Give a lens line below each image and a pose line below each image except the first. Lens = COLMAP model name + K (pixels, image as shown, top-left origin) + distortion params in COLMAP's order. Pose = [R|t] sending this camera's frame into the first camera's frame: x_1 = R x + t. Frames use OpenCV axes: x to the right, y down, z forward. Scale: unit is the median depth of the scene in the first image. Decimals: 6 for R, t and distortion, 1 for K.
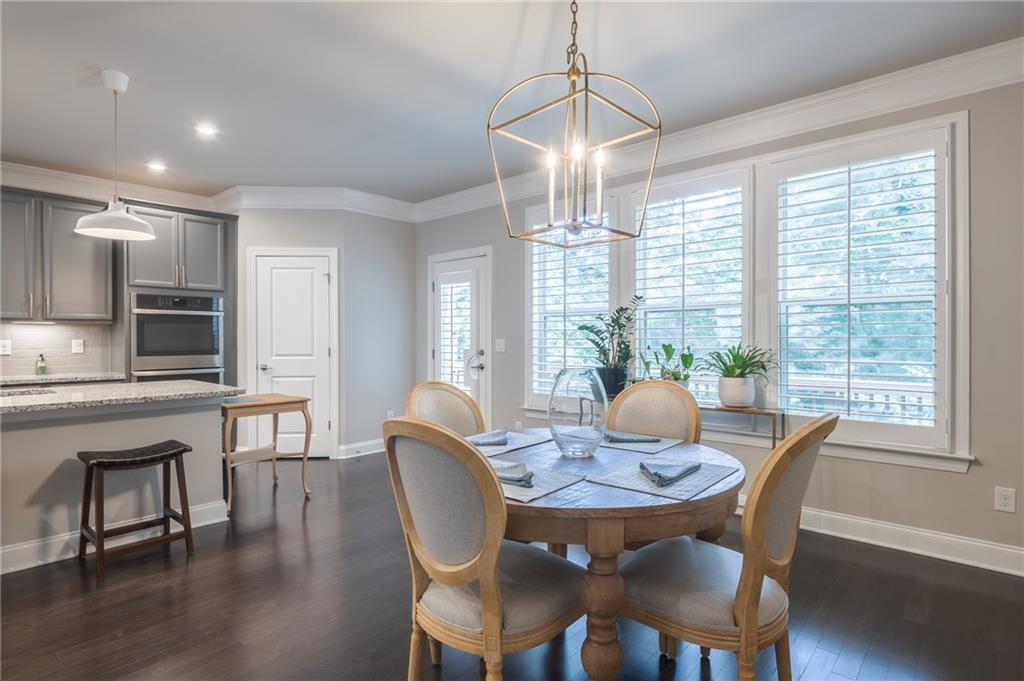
lens RADIAL K [[524.3, 0, 512.9], [0, 524.3, 339.0], [0, 0, 1]] dist [0.000832, -0.000962]
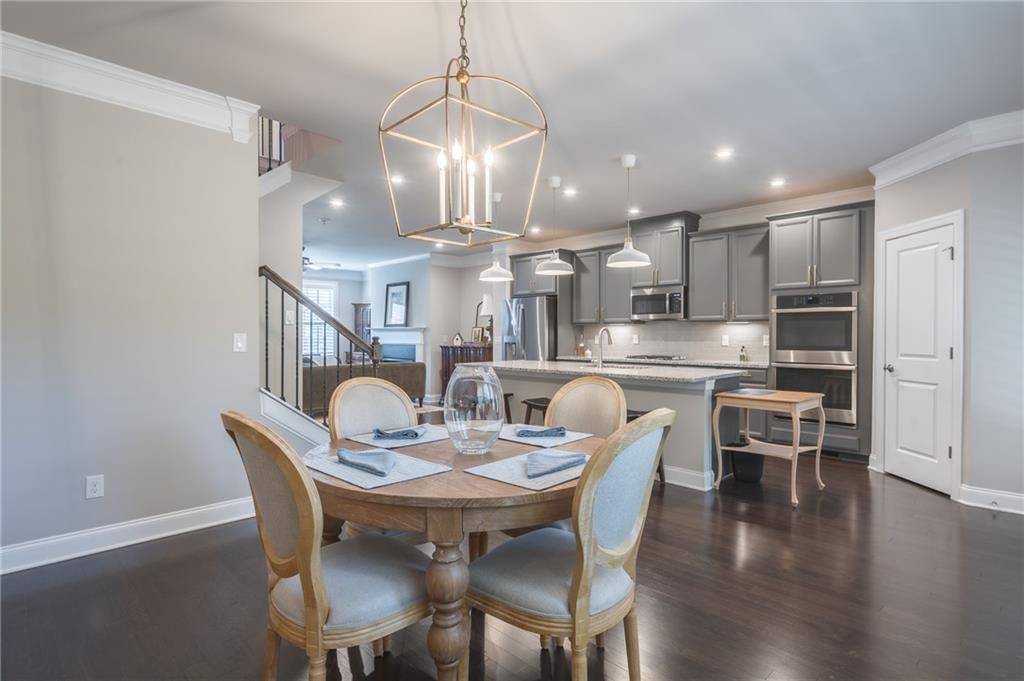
lens RADIAL K [[524.3, 0, 512.9], [0, 524.3, 339.0], [0, 0, 1]] dist [0.000832, -0.000962]
pose [[-0.057410, 0.010021, -0.998300, 0.475202], [-0.004537, 0.999937, 0.010298, -0.000237], [0.998340, 0.005120, -0.057361, 0.484254]]
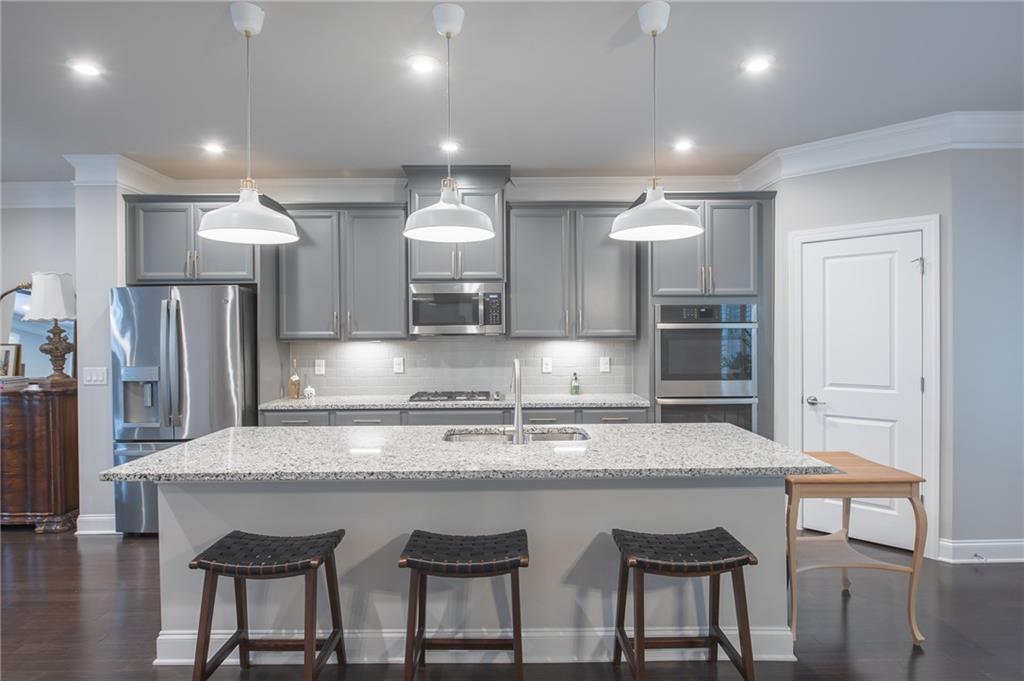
lens RADIAL K [[599.8, 0, 512.0], [0, 599.8, 340.5], [0, 0, 1]] dist [-0.001390, -0.000243]
pose [[0.671423, 0.003273, -0.741067, -0.170456], [0.000698, 0.999987, 0.005049, -0.035198], [0.741074, -0.003907, 0.671412, 0.185693]]
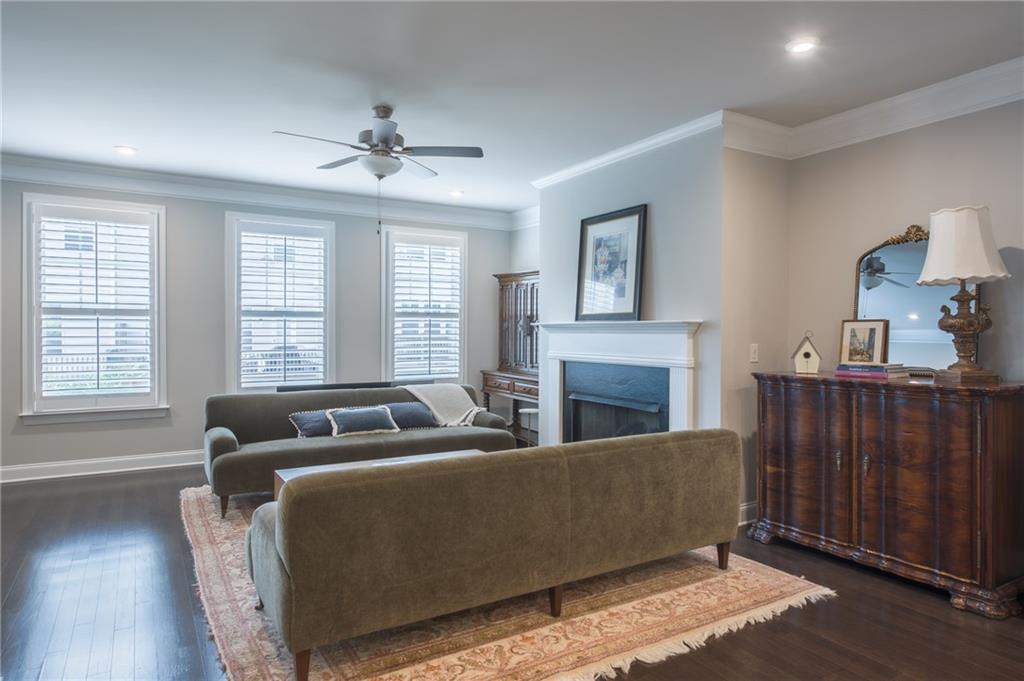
lens RADIAL K [[630.5, 0, 512.0], [0, 630.5, 340.5], [0, 0, 1]] dist [-0.000688, -0.000113]
pose [[-0.285396, 0.014200, -0.958305, -0.598985], [-0.005922, 0.999845, 0.016579, -0.009087], [0.958391, 0.010406, -0.285268, 0.024181]]
